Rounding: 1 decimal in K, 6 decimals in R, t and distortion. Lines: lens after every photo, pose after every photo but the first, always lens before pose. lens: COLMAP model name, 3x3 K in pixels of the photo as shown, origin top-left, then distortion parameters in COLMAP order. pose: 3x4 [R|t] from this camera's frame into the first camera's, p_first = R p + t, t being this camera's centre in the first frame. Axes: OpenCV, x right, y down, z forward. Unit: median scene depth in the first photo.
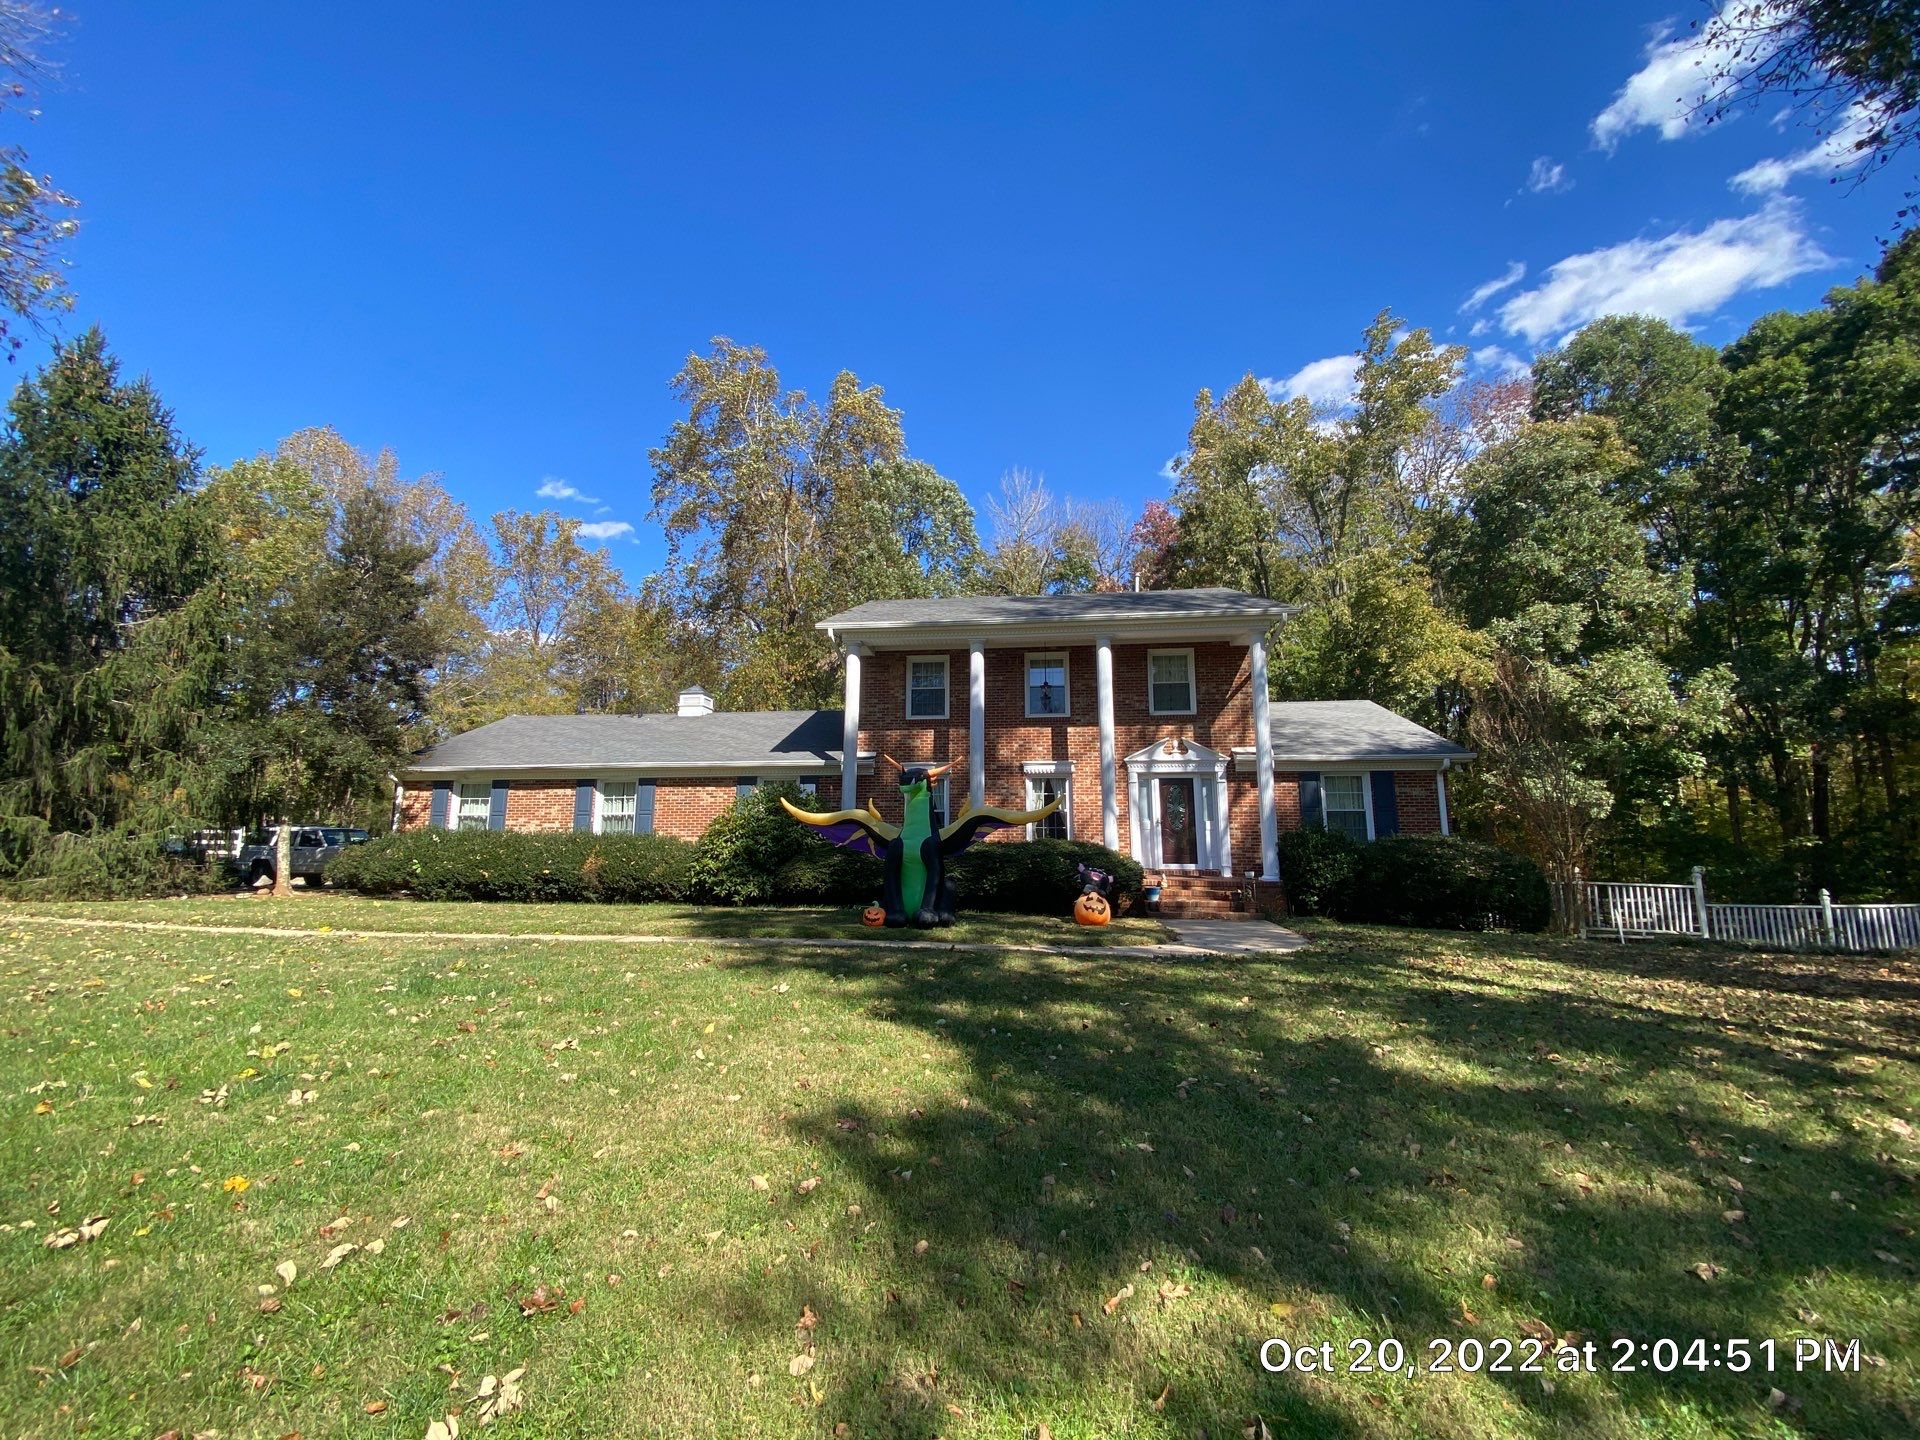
lens RADIAL K [[787.7, 0, 960.9], [0, 787.7, 694.5], [0, 0, 1]] dist [0.034128, -0.025276]
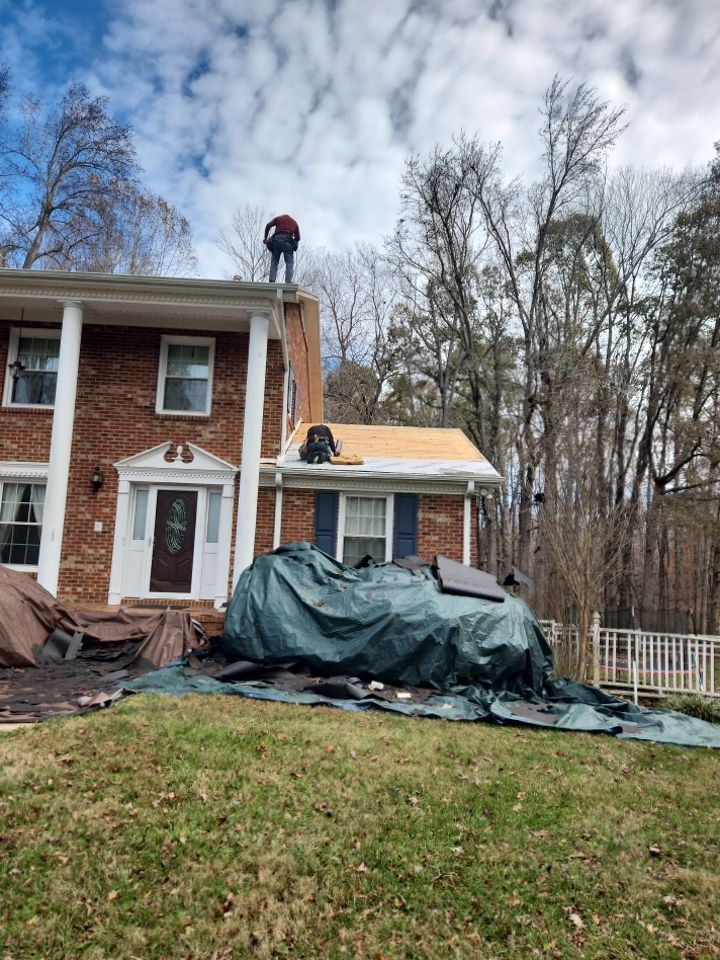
lens RADIAL K [[656.3, 0, 375.0], [0, 656.3, 483.5], [0, 0, 1]] dist [0.085744, -0.093059]
pose [[0.991060, 0.056295, 0.120956, 0.394824], [-0.063358, 0.996454, 0.055361, 0.046500], [-0.117411, -0.062529, 0.991113, 0.281850]]
